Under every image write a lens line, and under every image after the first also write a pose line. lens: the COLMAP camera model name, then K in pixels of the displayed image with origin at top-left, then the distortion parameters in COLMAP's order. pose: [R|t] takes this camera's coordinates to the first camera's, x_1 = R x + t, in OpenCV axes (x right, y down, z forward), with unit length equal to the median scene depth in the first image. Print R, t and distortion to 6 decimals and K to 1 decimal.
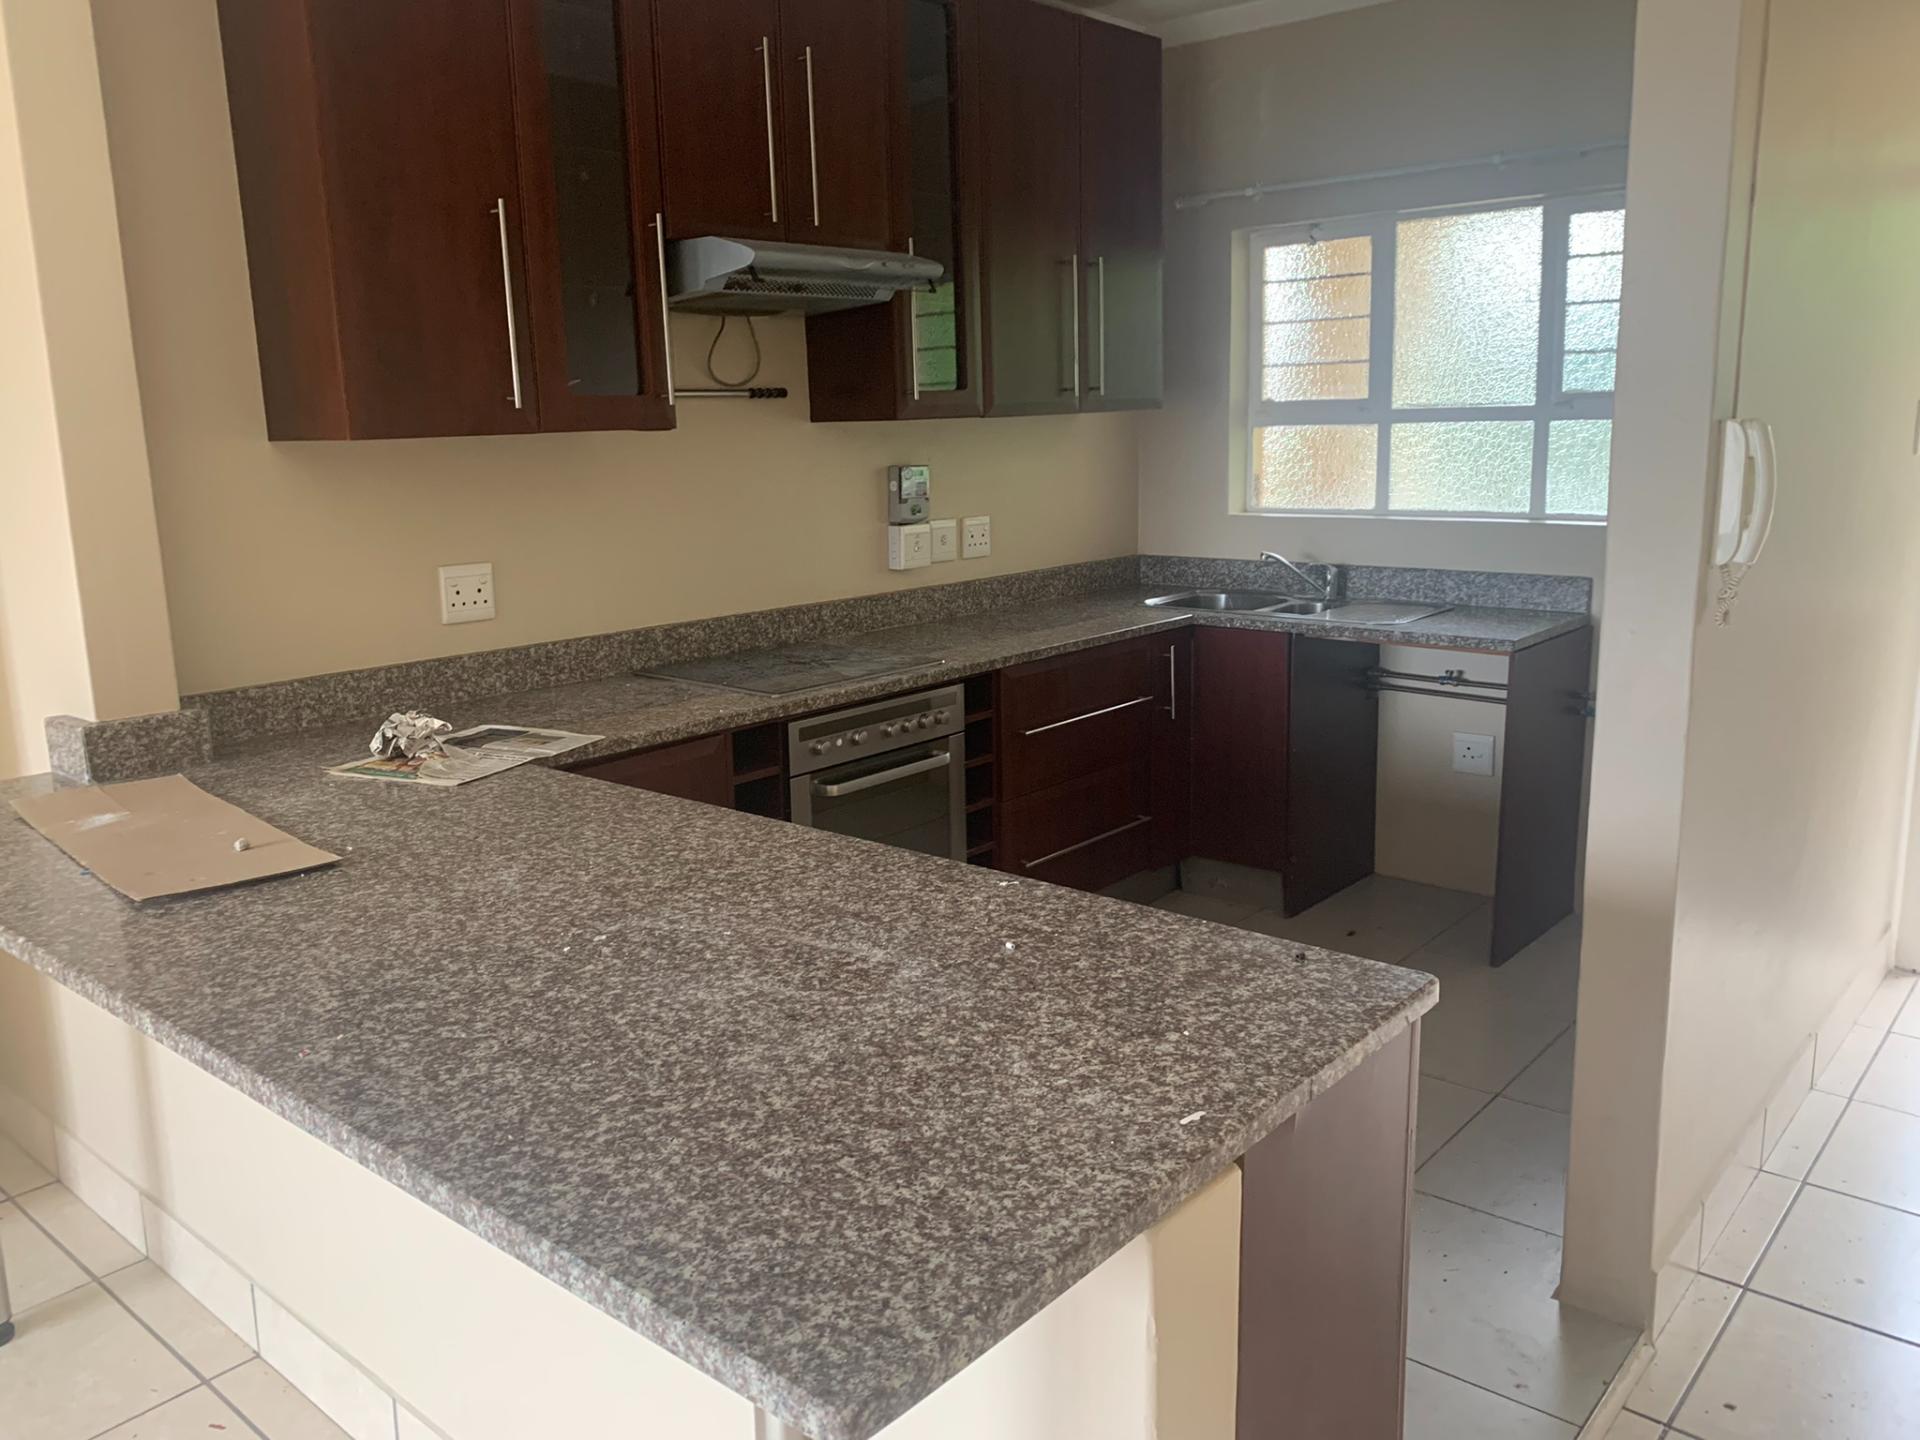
lens RADIAL K [[1475.6, 0, 956.8], [0, 1475.6, 711.0], [0, 0, 1]] dist [0.018046, -0.009894]
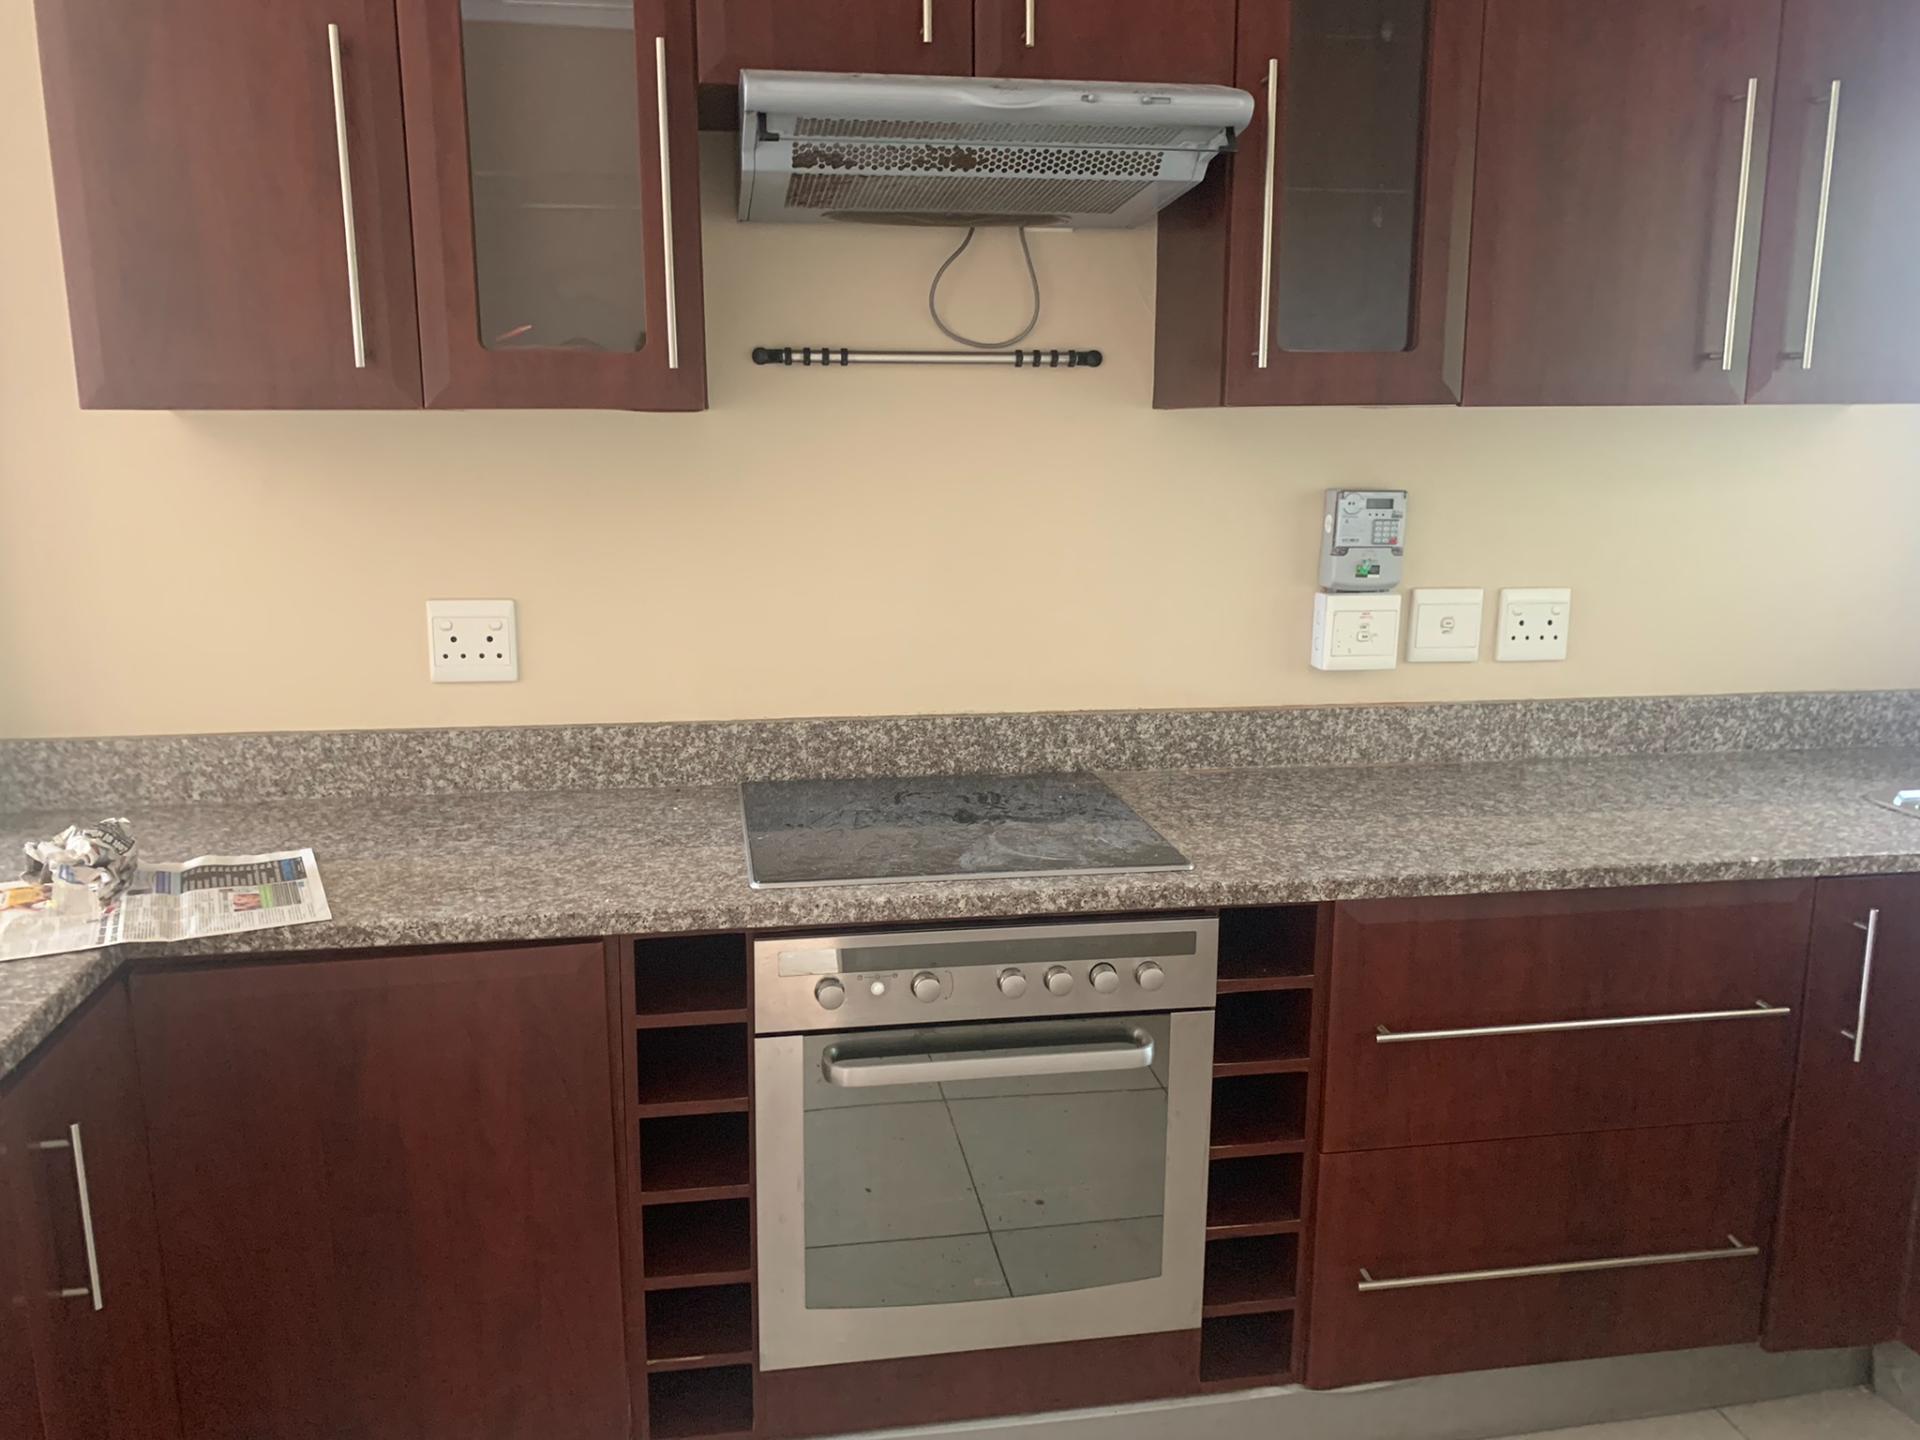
lens RADIAL K [[1475.6, 0, 984.0], [0, 1475.6, 677.8], [0, 0, 1]] dist [0.018046, -0.009894]
pose [[0.764563, 0.135797, -0.630081, 0.244443], [-0.146648, 0.988565, 0.035111, -0.103018], [0.627645, 0.065556, 0.775735, 0.520576]]
